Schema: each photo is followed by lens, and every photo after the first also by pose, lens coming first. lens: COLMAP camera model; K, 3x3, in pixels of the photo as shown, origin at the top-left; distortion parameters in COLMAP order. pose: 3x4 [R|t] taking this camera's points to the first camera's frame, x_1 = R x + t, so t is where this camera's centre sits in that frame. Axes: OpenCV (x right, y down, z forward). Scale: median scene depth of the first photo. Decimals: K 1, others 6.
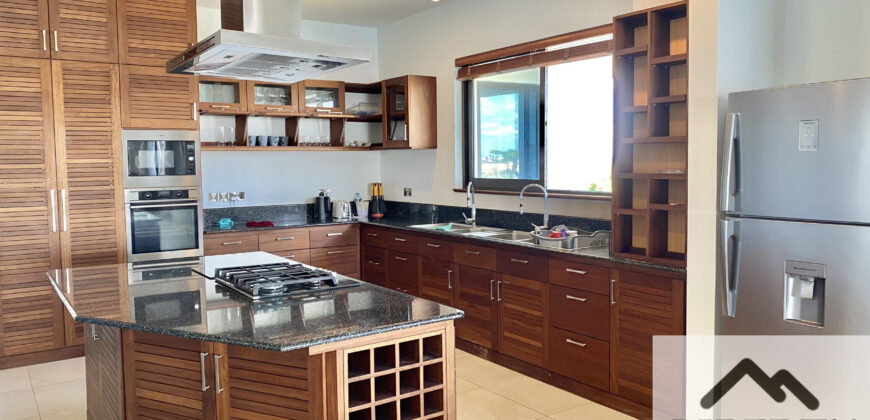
lens RADIAL K [[658.5, 0, 435.0], [0, 658.5, 210.0], [0, 0, 1]] dist [0.141584, -0.373806]
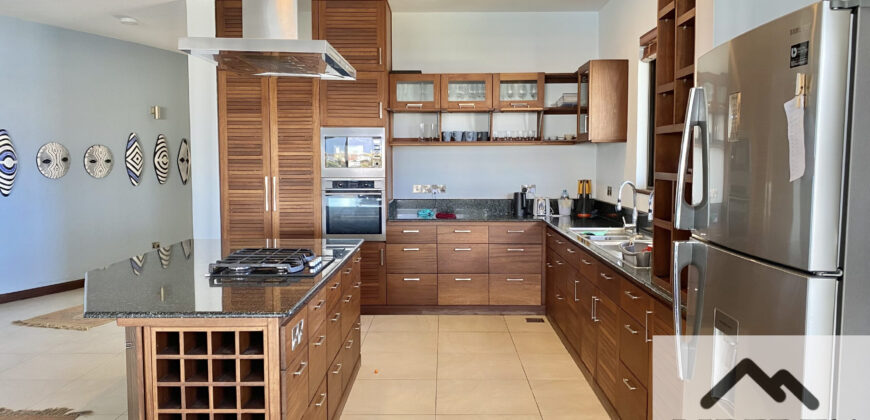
lens RADIAL K [[658.5, 0, 435.0], [0, 658.5, 210.0], [0, 0, 1]] dist [0.141584, -0.373806]
pose [[0.810620, 0.055437, -0.582943, 0.357675], [-0.052157, 0.998387, 0.022418, -0.011523], [0.583246, 0.012232, 0.812204, 0.161597]]
